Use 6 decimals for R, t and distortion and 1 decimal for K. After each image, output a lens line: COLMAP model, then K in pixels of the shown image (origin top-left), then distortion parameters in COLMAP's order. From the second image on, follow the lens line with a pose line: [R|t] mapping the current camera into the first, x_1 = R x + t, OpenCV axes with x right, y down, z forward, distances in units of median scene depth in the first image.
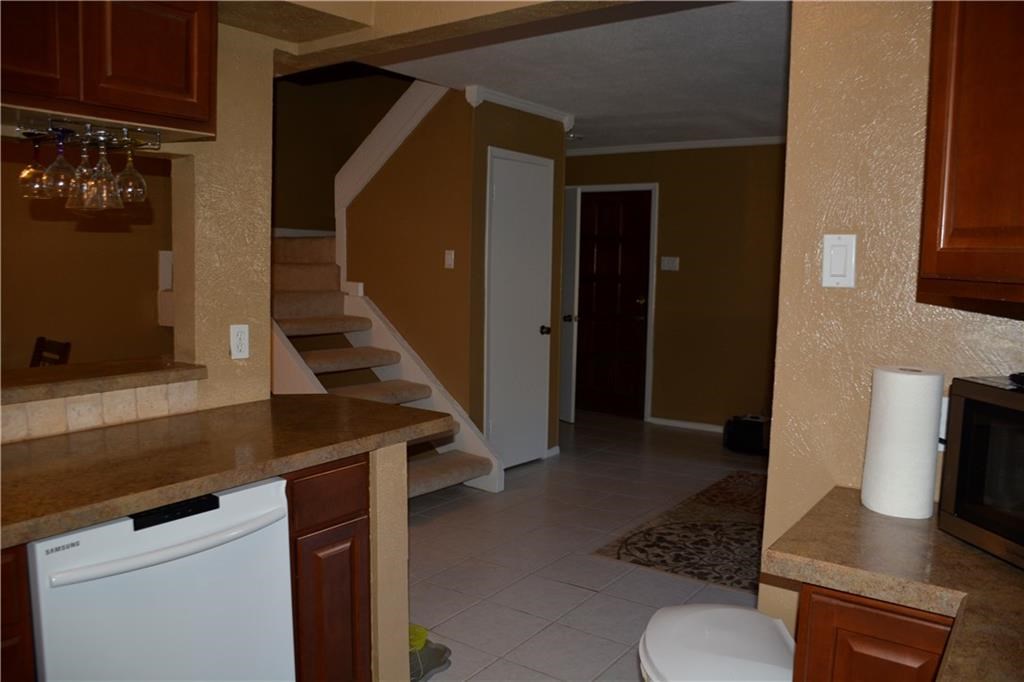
lens RADIAL K [[788.0, 0, 512.4], [0, 788.0, 345.1], [0, 0, 1]] dist [-0.148313, 0.087351]
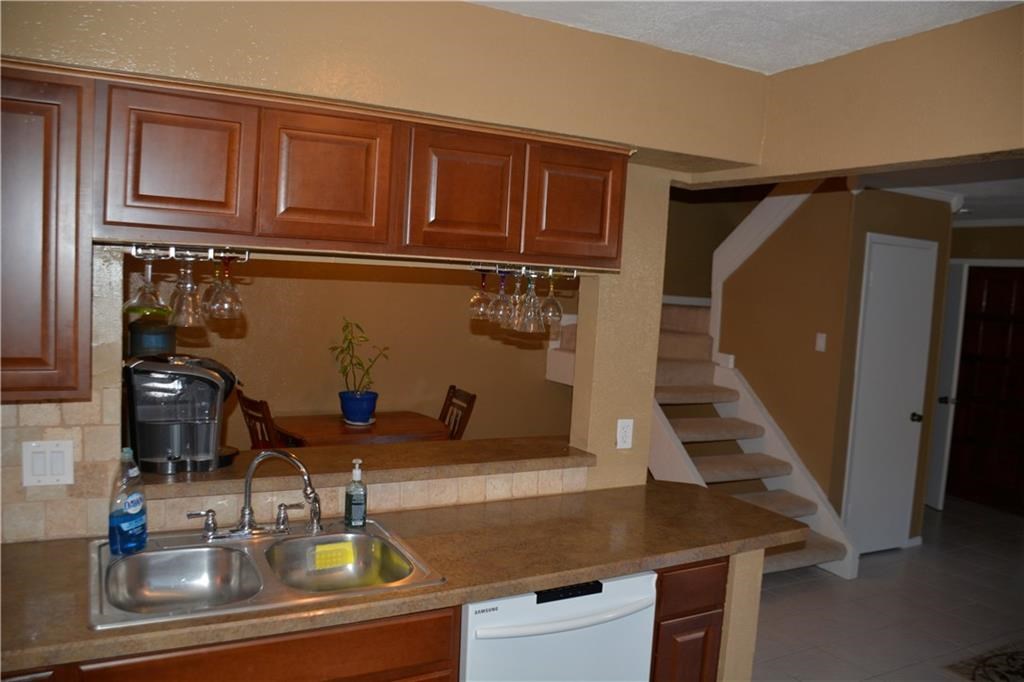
lens RADIAL K [[788.0, 0, 518.6], [0, 788.0, 338.2], [0, 0, 1]] dist [-0.148313, 0.087351]
pose [[0.897954, 0.066314, -0.435065, 0.003817], [-0.086537, 0.995888, -0.026812, -0.066135], [0.431498, 0.061725, 0.900000, -0.085987]]
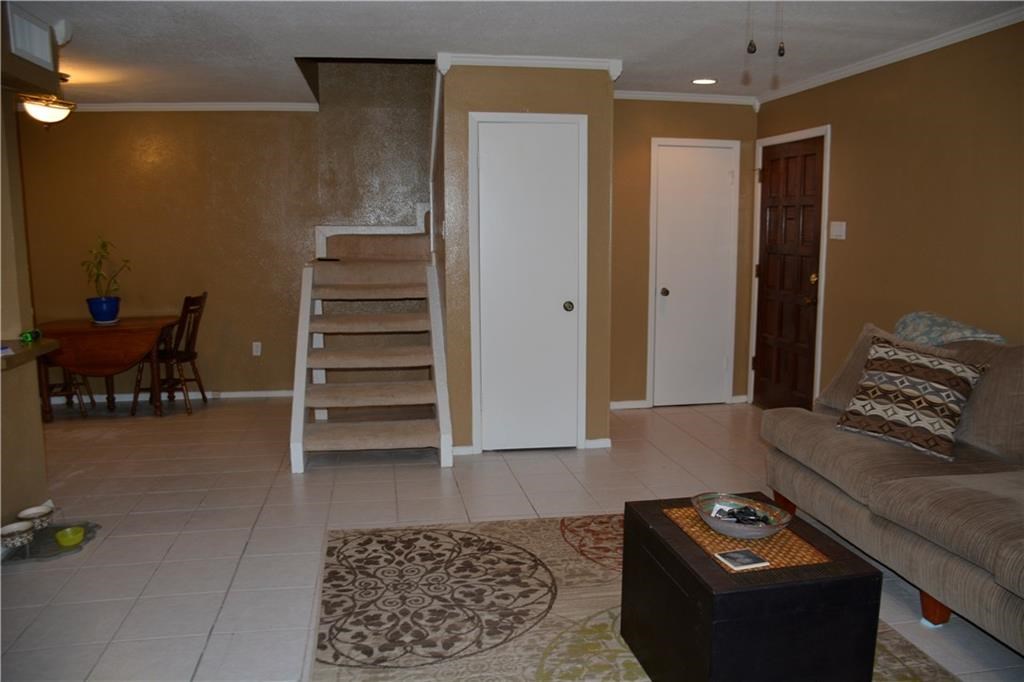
lens RADIAL K [[788.0, 0, 506.9], [0, 788.0, 339.1], [0, 0, 1]] dist [-0.148313, 0.087351]
pose [[0.717192, 0.076856, -0.692625, 0.836032], [-0.055015, 0.997042, 0.053669, -0.035098], [0.694701, -0.000386, 0.719298, 0.409936]]
